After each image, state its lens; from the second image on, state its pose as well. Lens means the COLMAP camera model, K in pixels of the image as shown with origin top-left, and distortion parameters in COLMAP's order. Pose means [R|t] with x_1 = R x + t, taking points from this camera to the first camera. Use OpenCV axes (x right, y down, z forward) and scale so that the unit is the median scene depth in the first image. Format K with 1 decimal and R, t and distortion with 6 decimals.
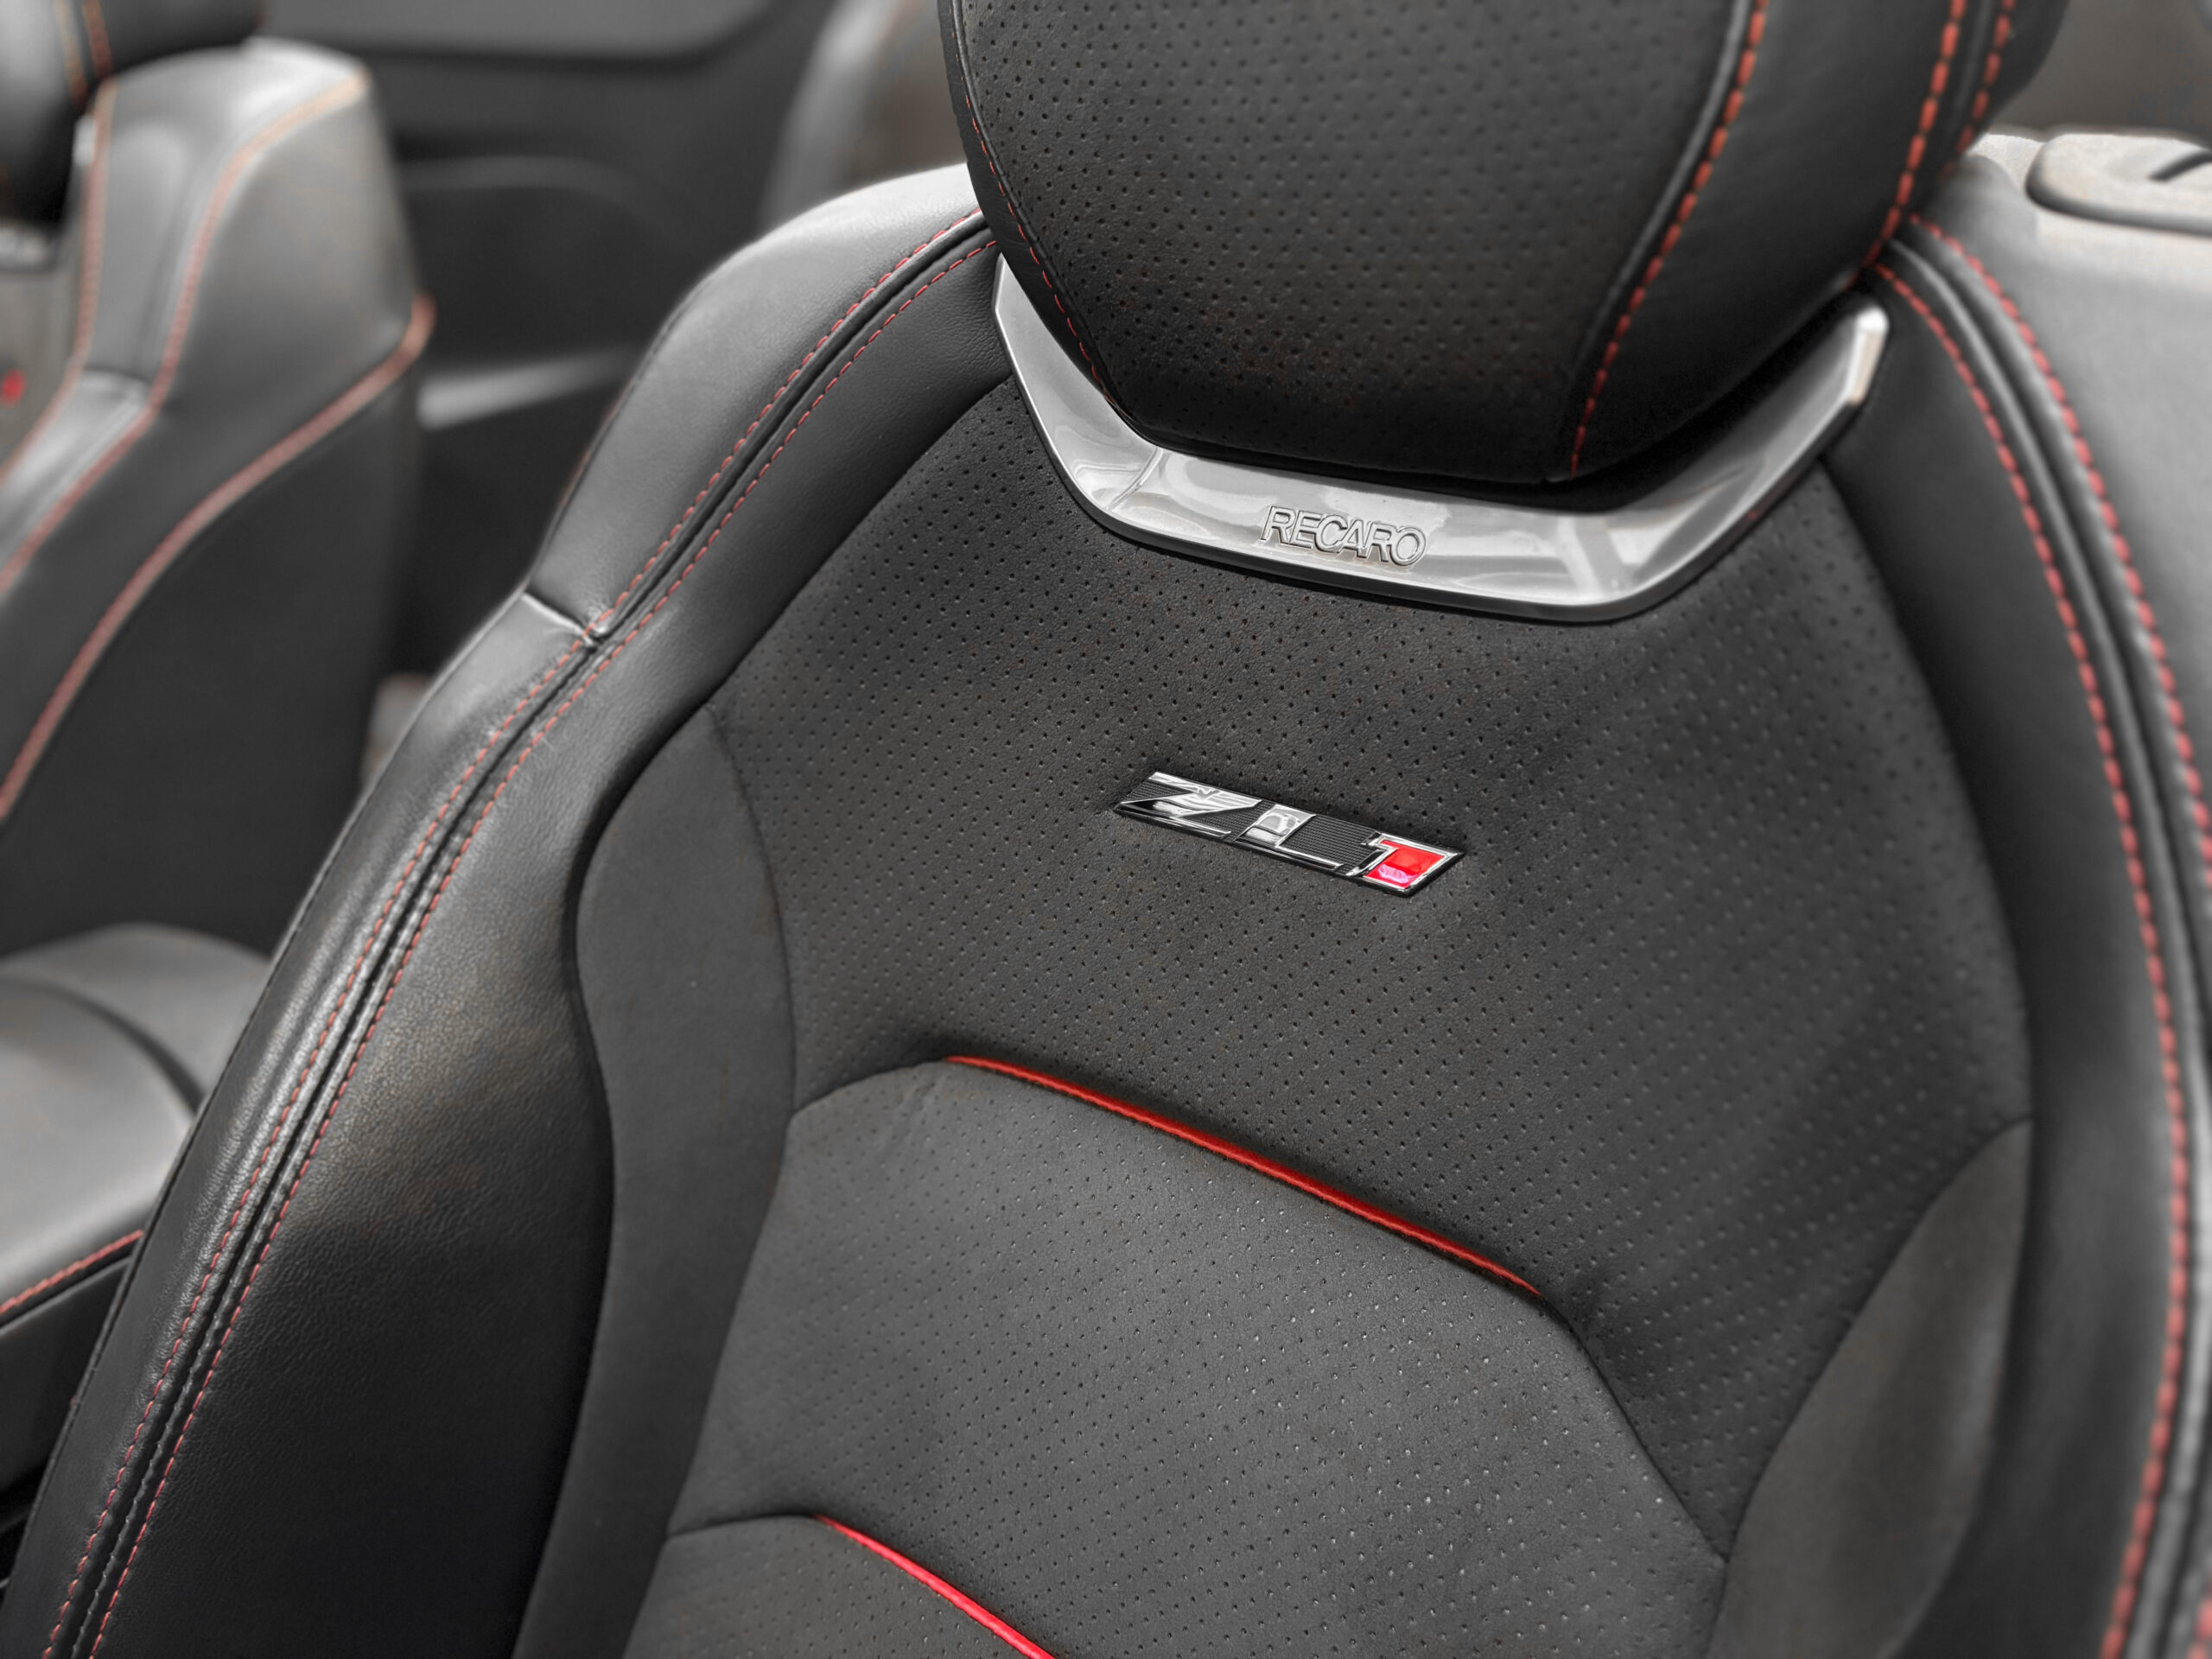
lens RADIAL K [[1711.6, 0, 1107.8], [0, 1711.6, 846.3], [0, 0, 1]] dist [0.036620, -0.038220]
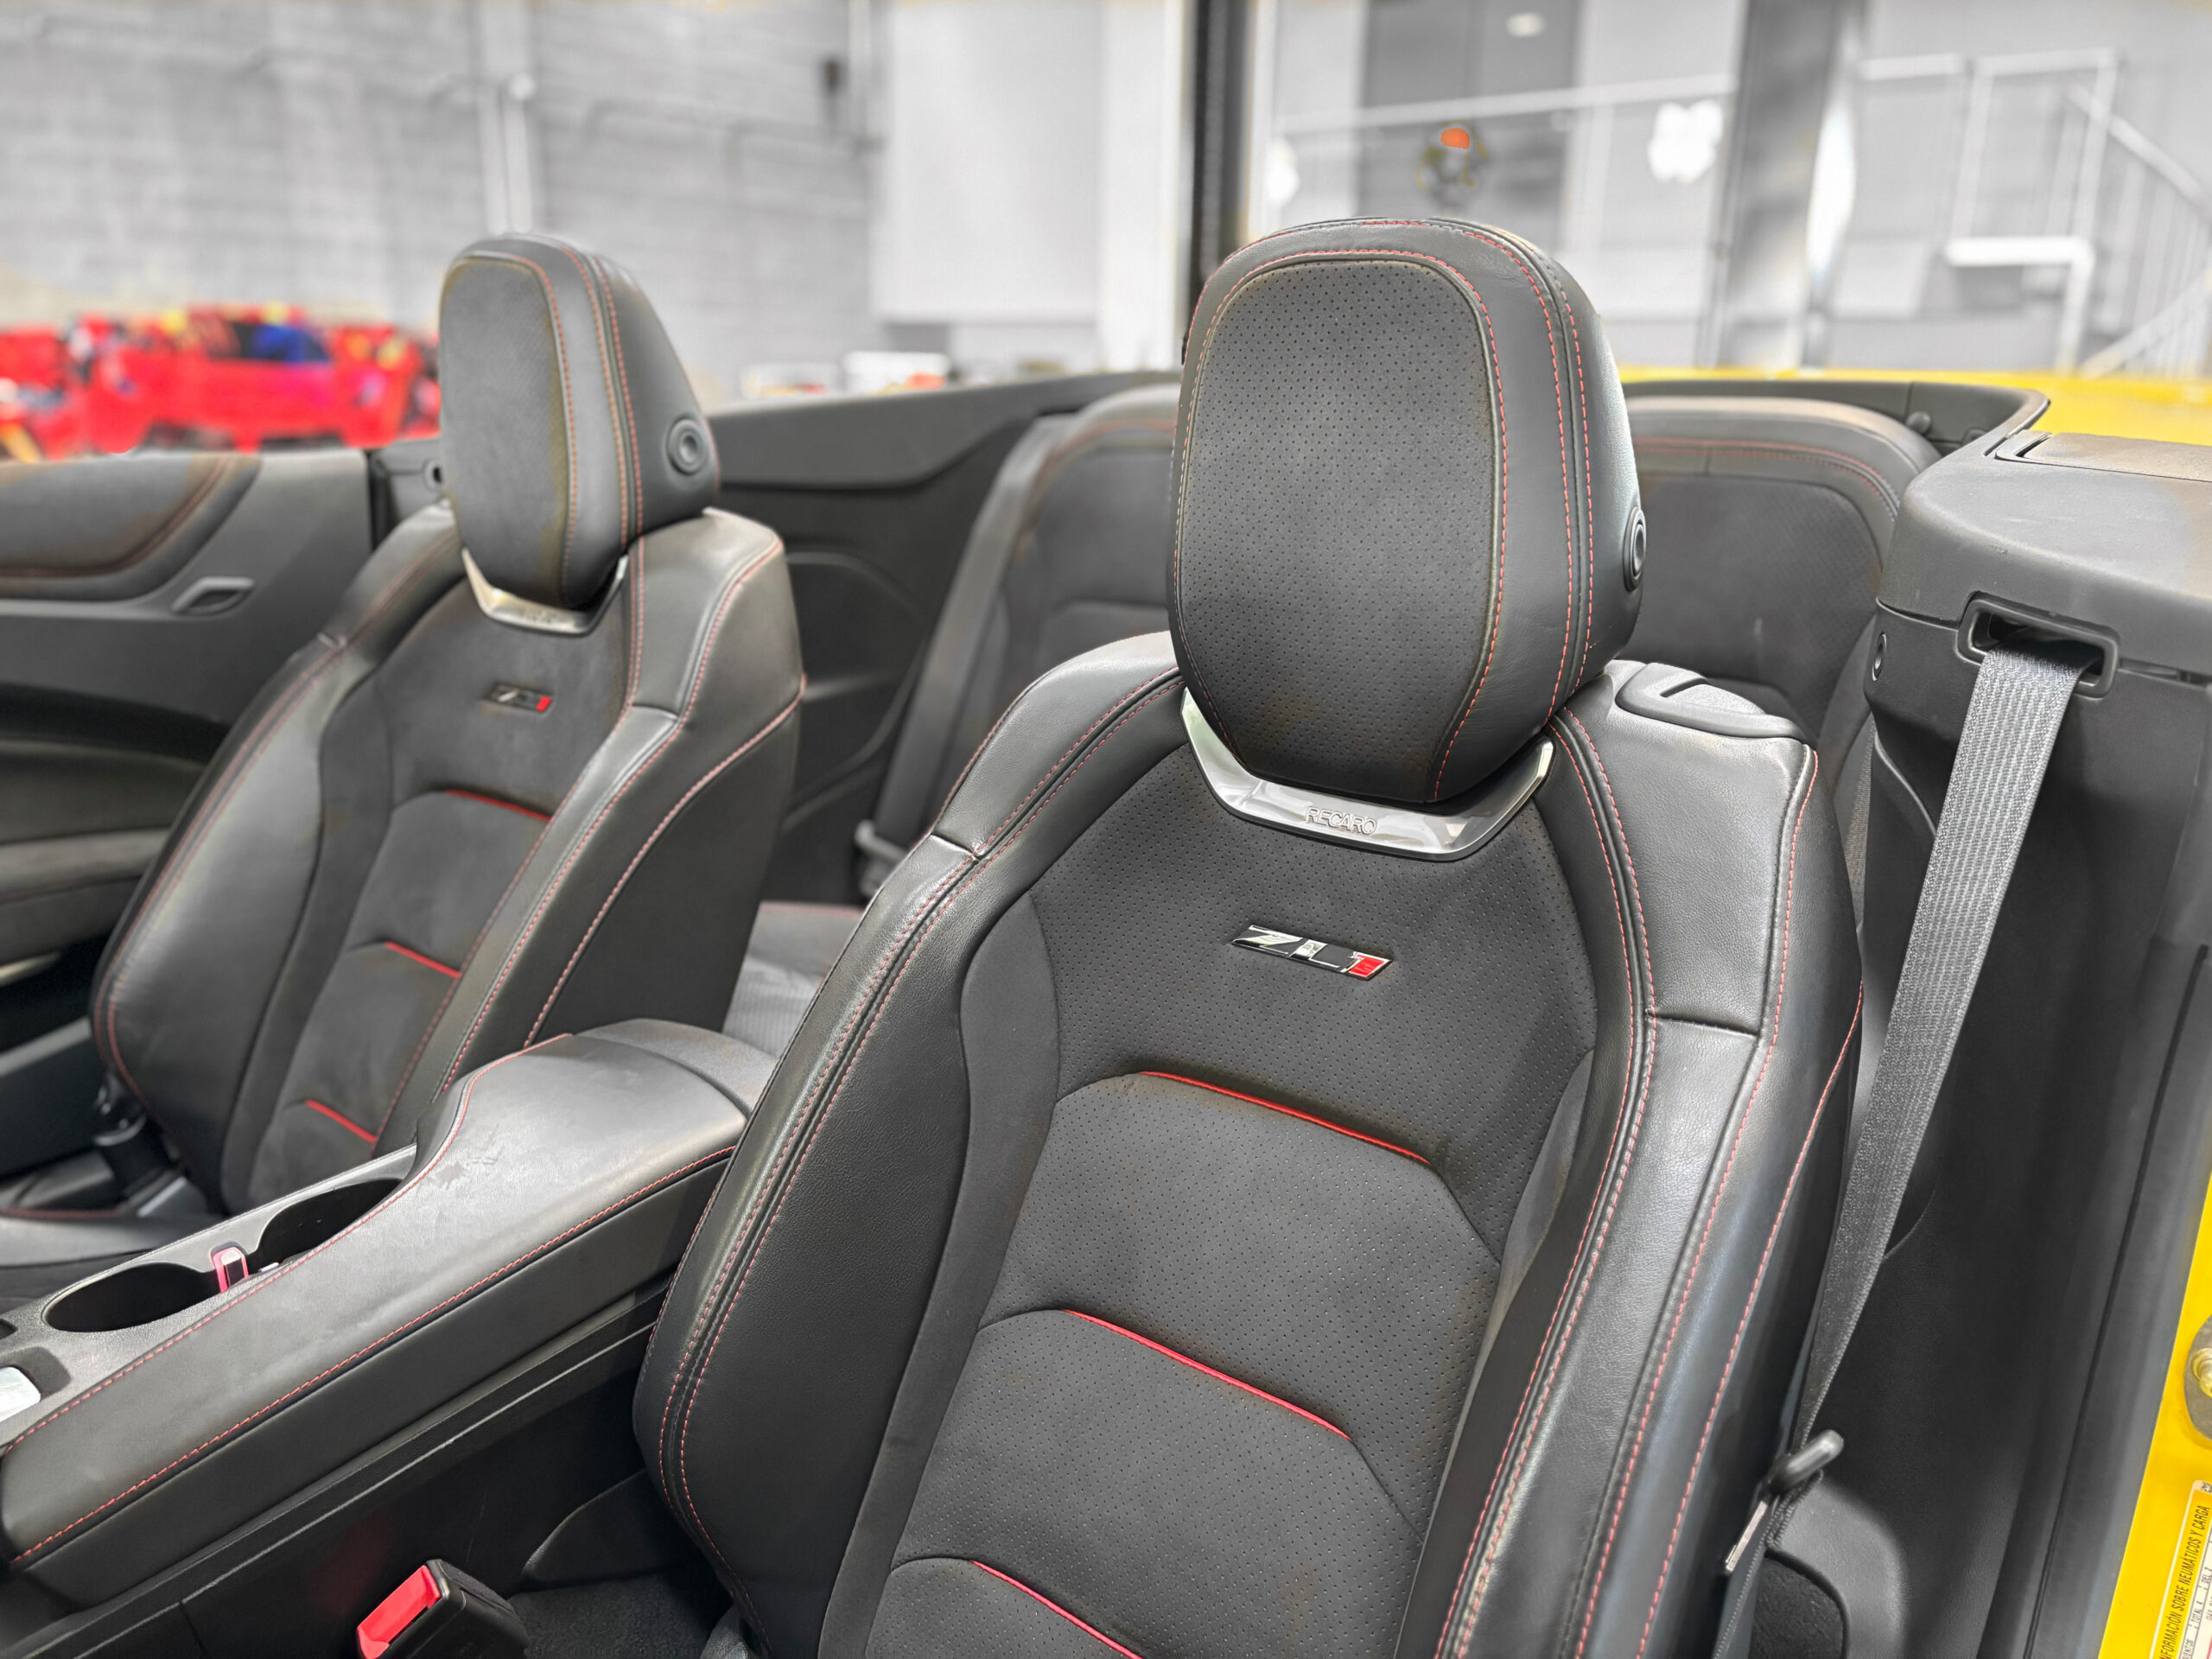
lens RADIAL K [[1711.6, 0, 1098.9], [0, 1711.6, 834.8], [0, 0, 1]] dist [0.036620, -0.038220]
pose [[0.999373, 0.033450, -0.011600, -0.140516], [-0.034874, 0.986560, -0.159636, 0.190019], [0.006105, 0.159940, 0.987108, -1.116271]]
